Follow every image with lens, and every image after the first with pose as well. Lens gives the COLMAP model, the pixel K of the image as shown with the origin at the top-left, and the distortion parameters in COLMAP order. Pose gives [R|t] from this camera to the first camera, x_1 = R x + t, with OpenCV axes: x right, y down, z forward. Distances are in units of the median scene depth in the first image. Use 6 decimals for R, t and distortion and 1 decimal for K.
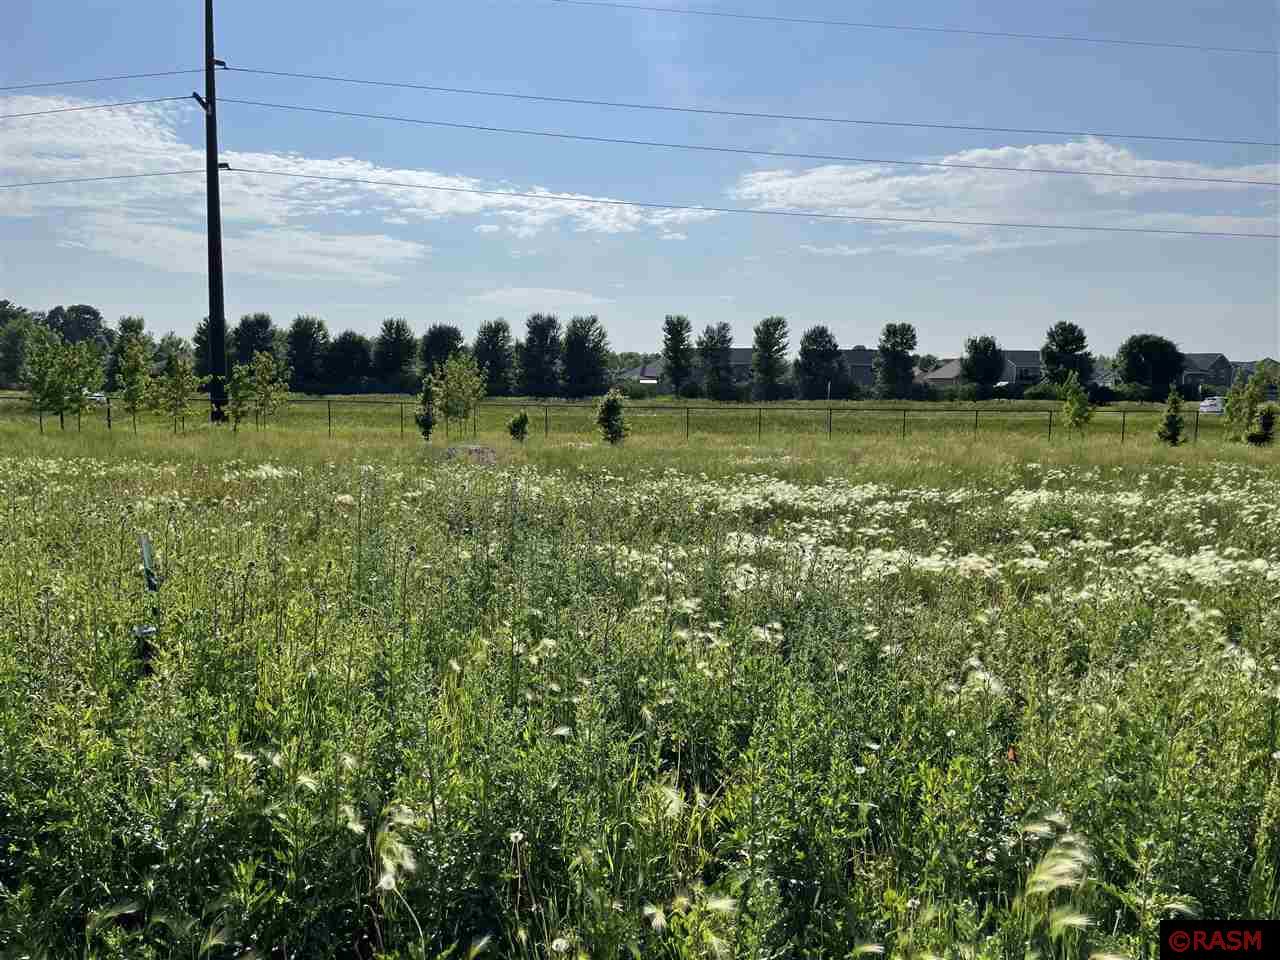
lens RADIAL K [[989.2, 0, 659.1], [0, 989.2, 504.2], [0, 0, 1]] dist [0.084178, -0.114881]
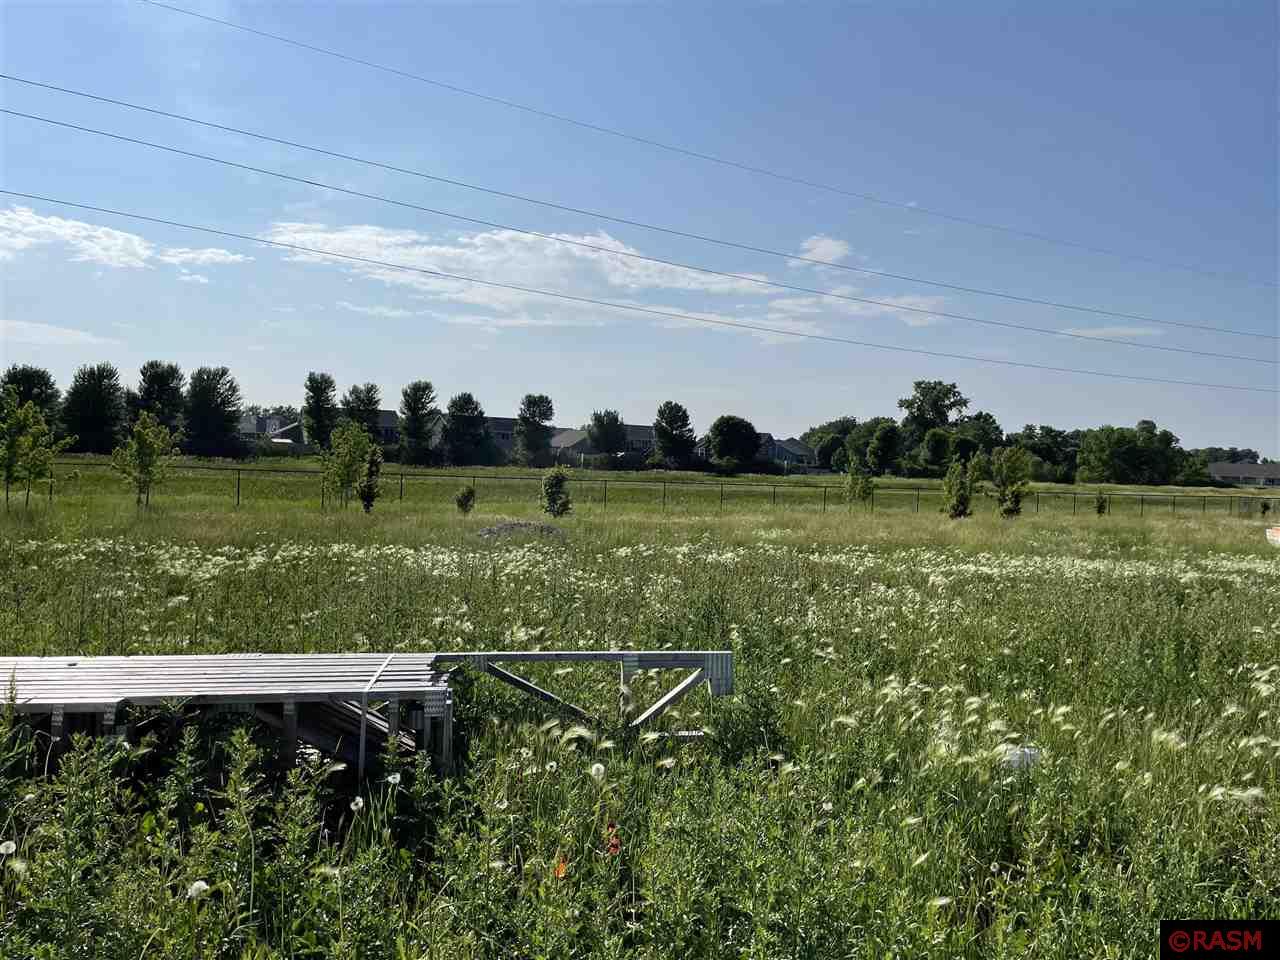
lens RADIAL K [[989.2, 0, 655.4], [0, 989.2, 499.7], [0, 0, 1]] dist [0.084178, -0.114881]
pose [[0.896881, 0.006389, 0.442226, -0.271961], [0.022826, 0.997894, -0.060712, -0.008138], [-0.441683, 0.064545, 0.894846, 0.020148]]
